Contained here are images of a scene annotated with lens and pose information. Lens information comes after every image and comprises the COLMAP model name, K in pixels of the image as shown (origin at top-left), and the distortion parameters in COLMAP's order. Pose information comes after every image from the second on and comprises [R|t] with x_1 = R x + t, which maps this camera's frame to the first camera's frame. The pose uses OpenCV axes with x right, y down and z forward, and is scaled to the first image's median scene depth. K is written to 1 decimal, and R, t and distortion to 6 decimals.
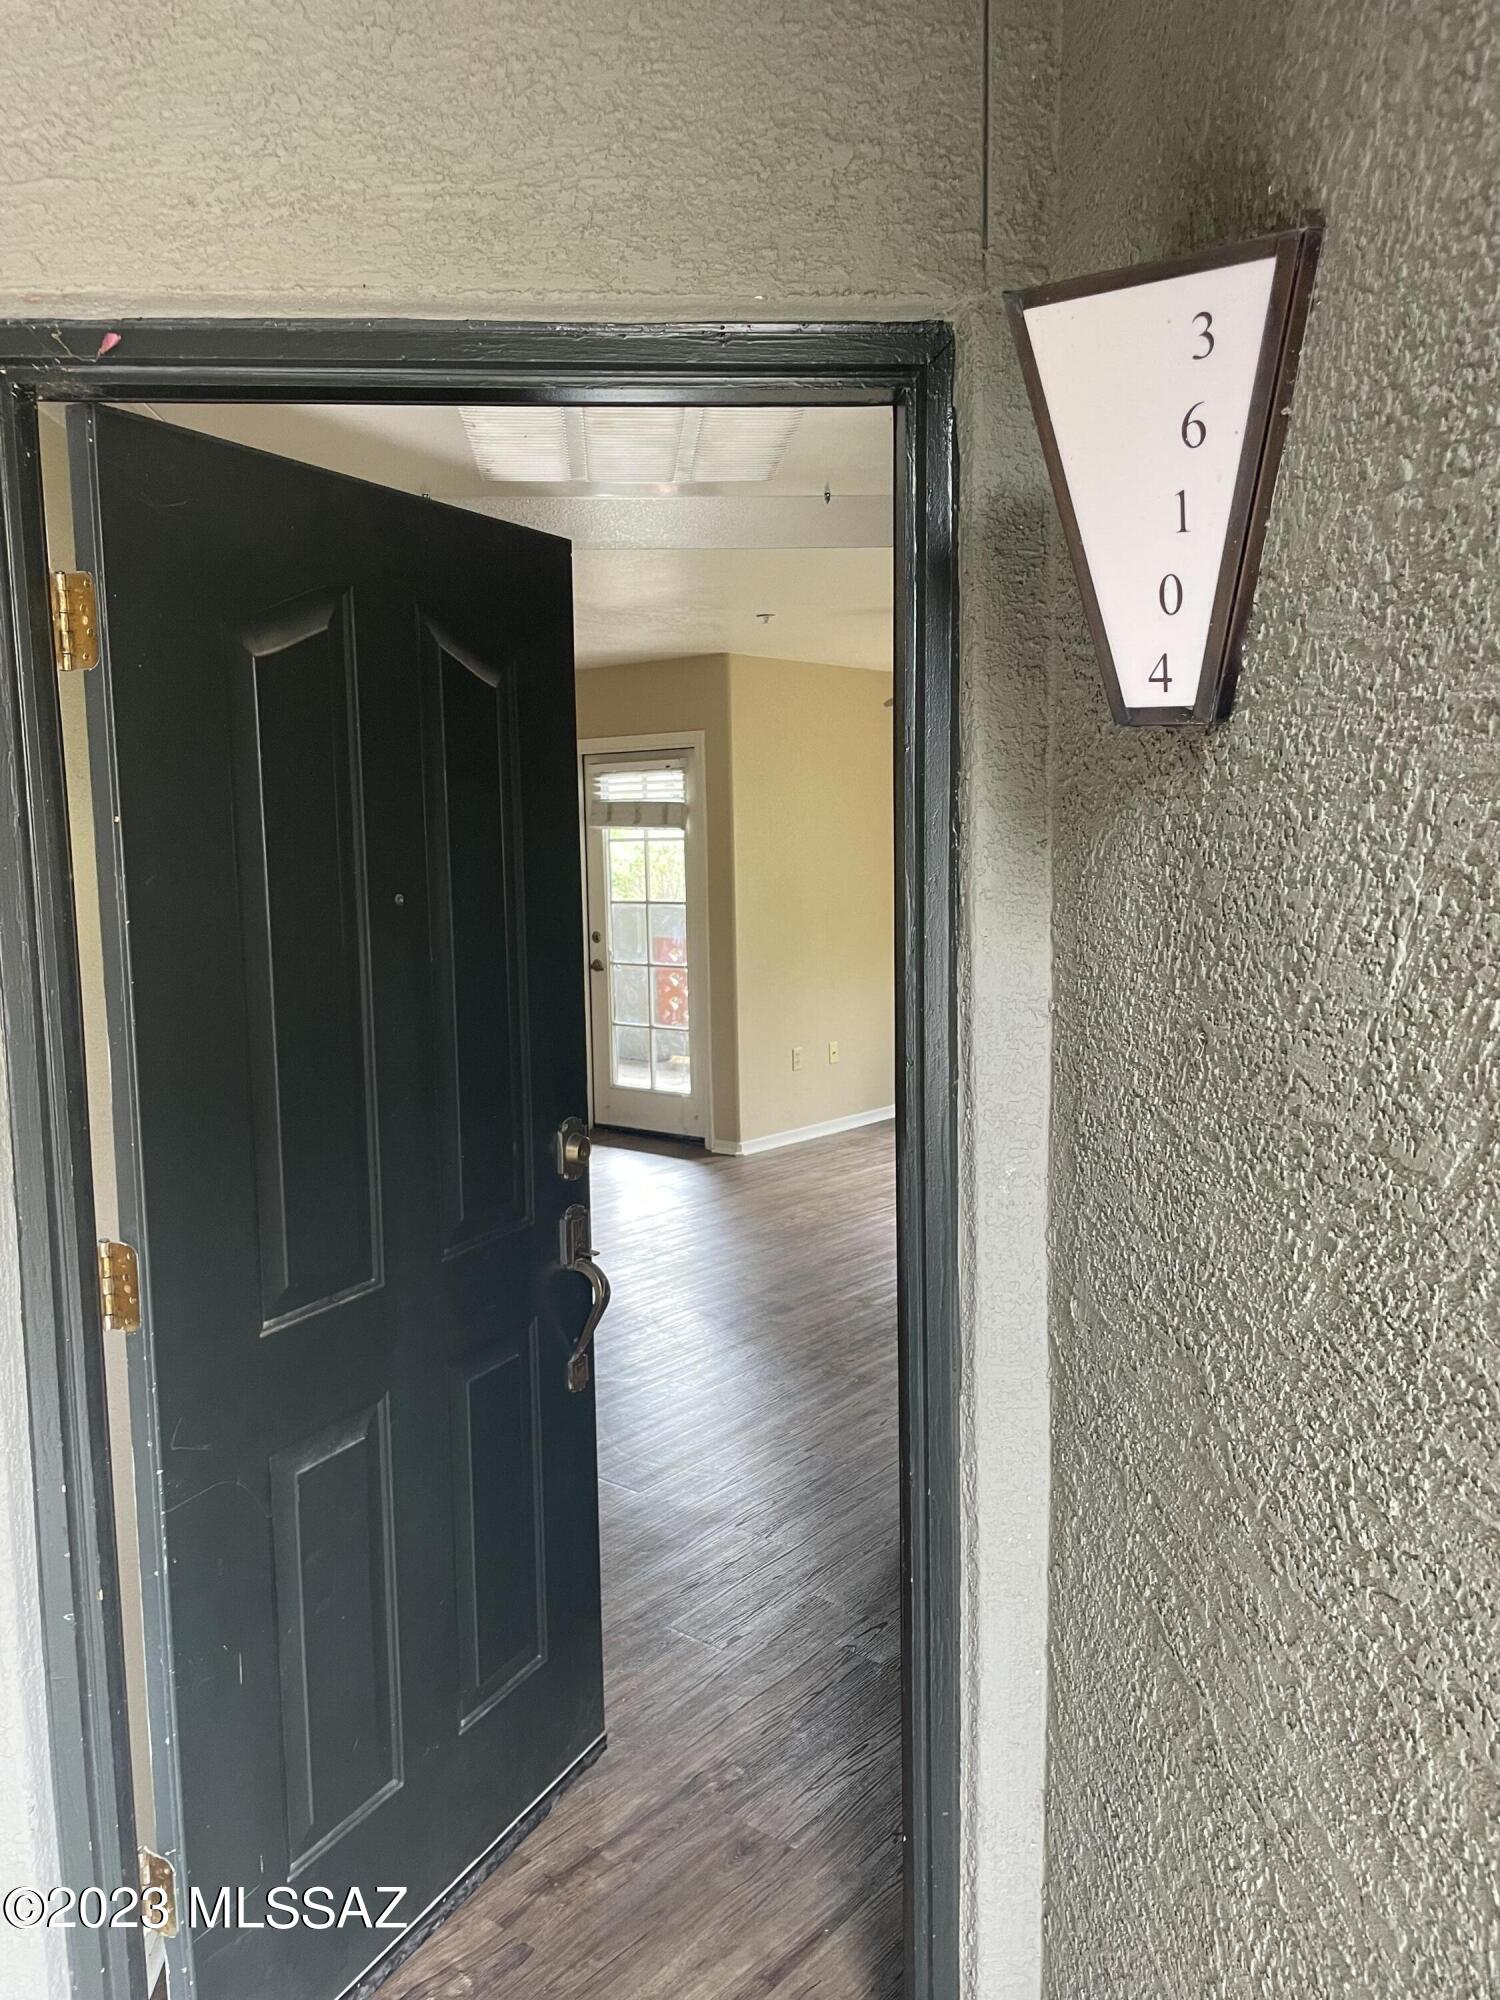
lens RADIAL K [[1531.9, 0, 744.7], [0, 1531.9, 1000.5], [0, 0, 1]] dist [0.073599, -0.088972]
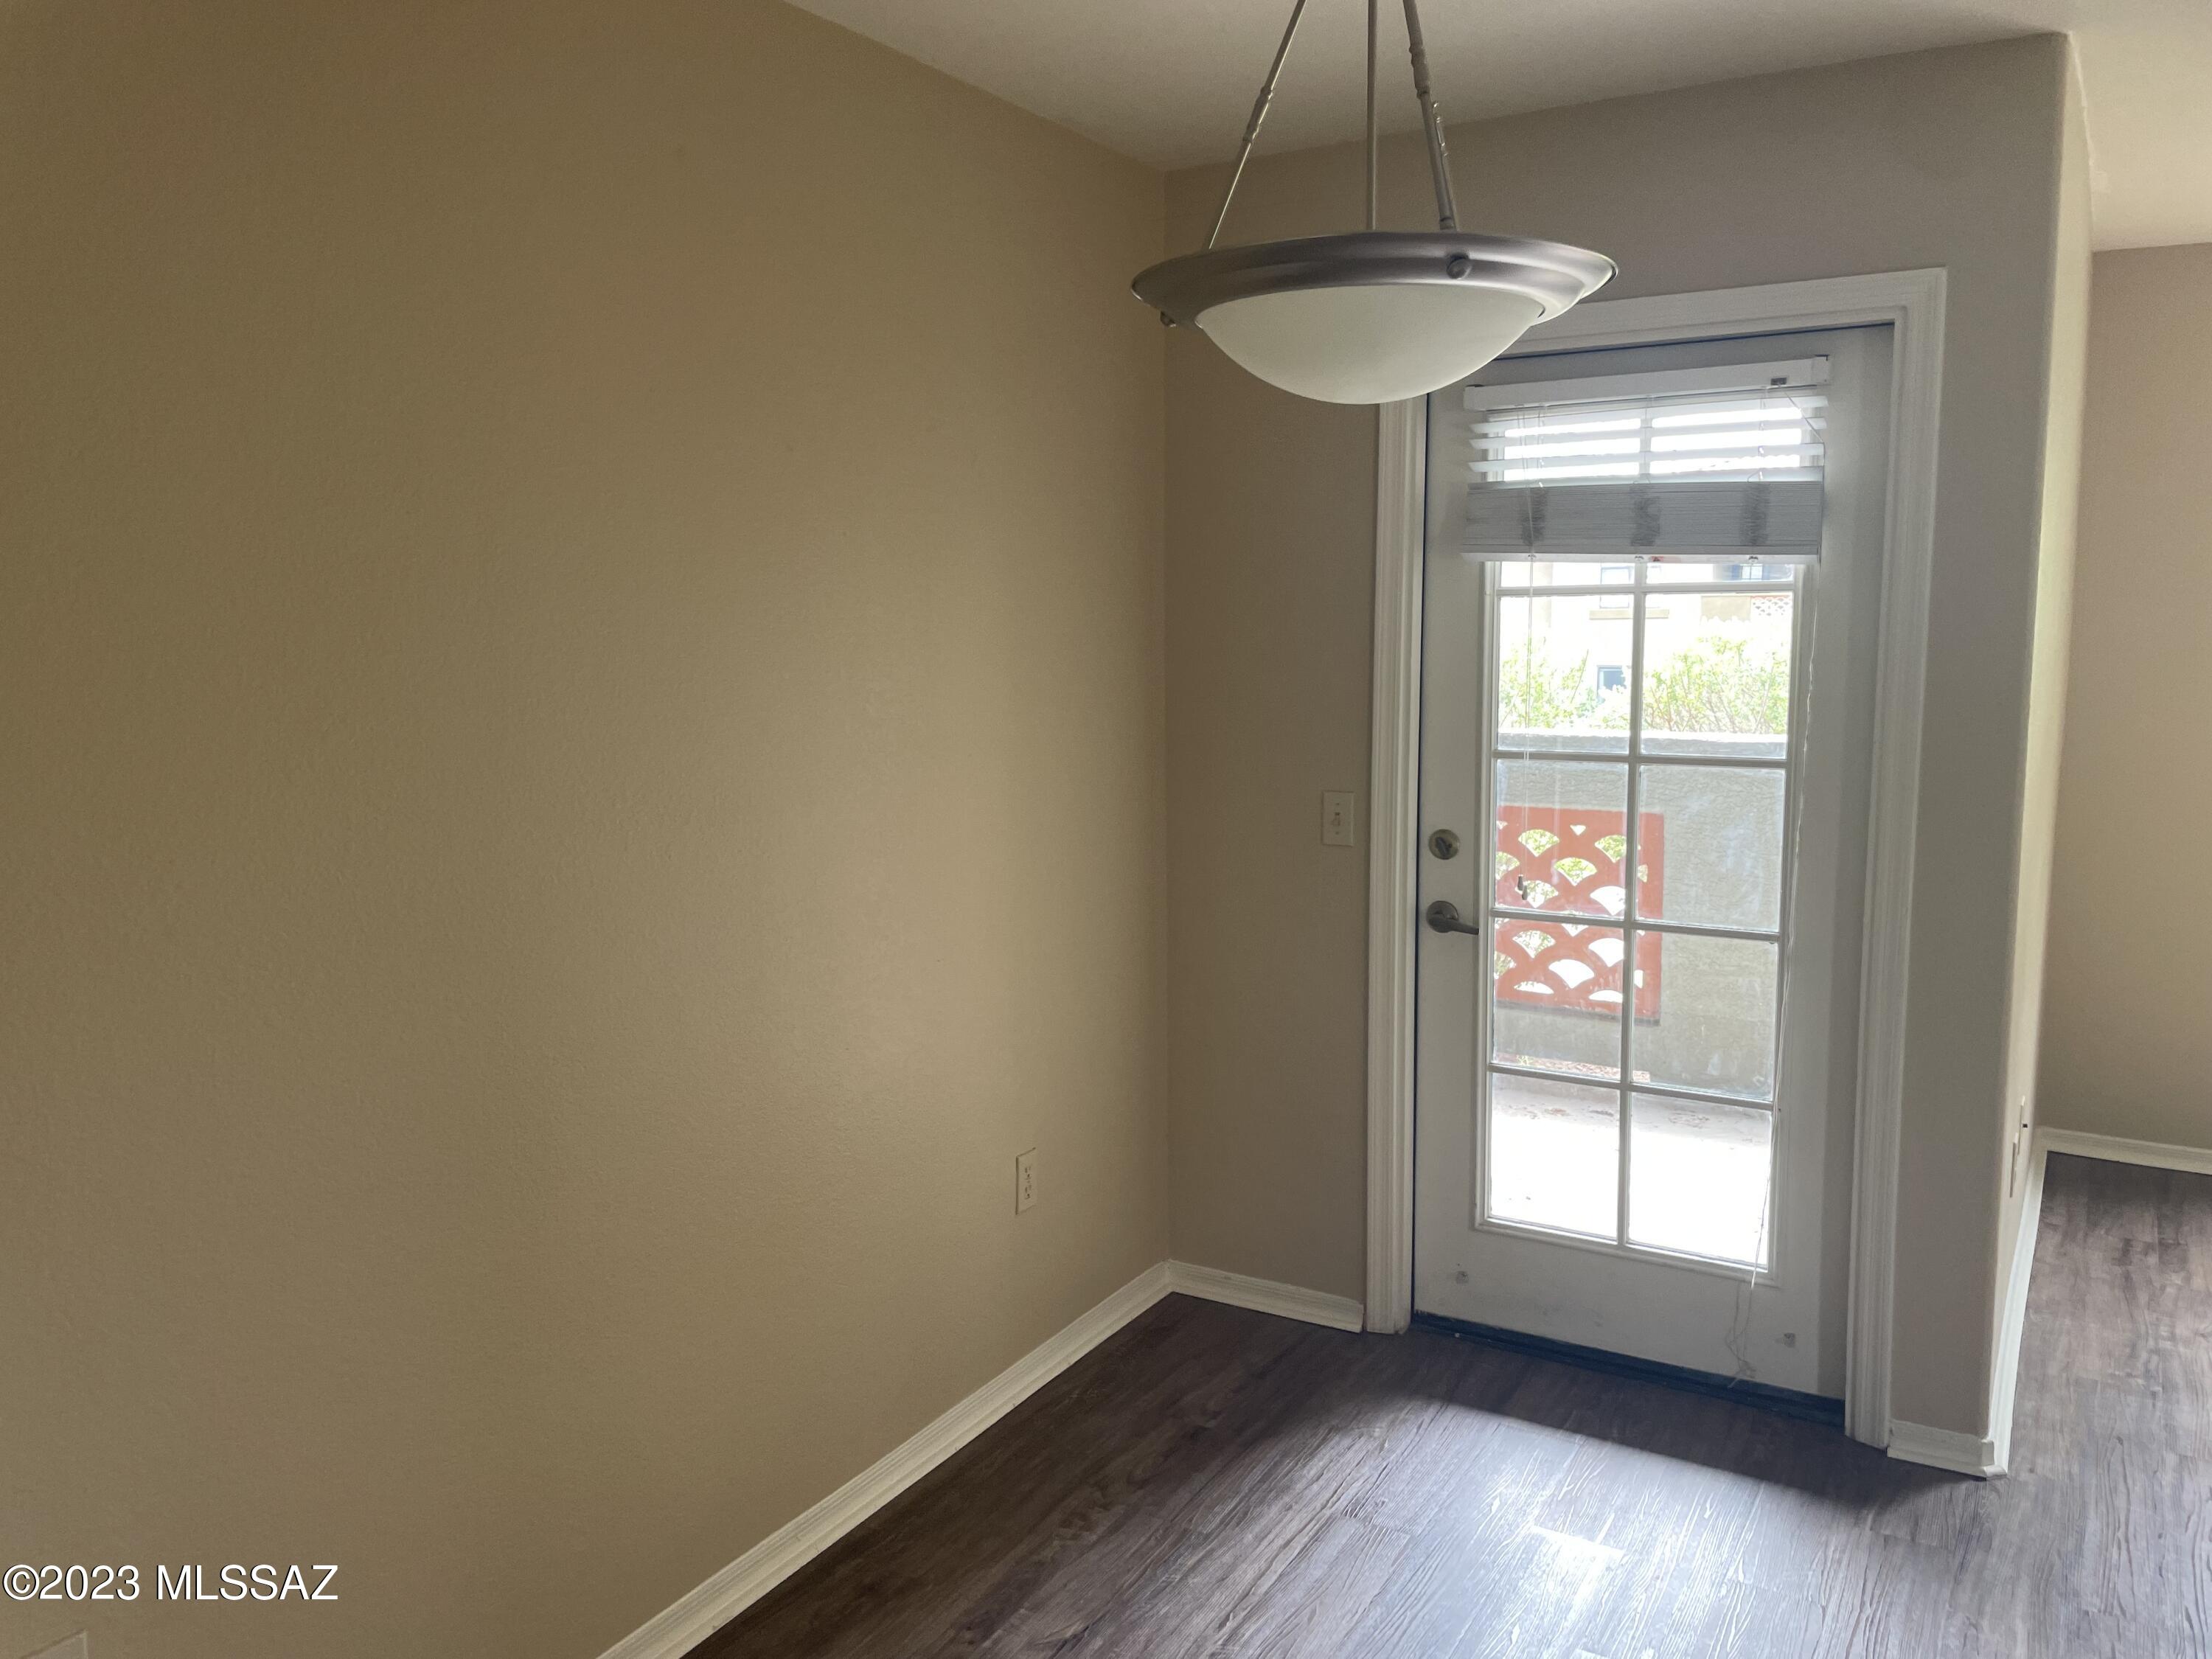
lens RADIAL K [[1694.2, 0, 1107.9], [0, 1694.2, 844.0], [0, 0, 1]] dist [0.073599, -0.088972]
pose [[0.988113, -0.010929, 0.153340, -0.257492], [0.006033, 0.999458, 0.032355, -0.058182], [-0.153611, -0.031045, 0.987644, 0.615330]]
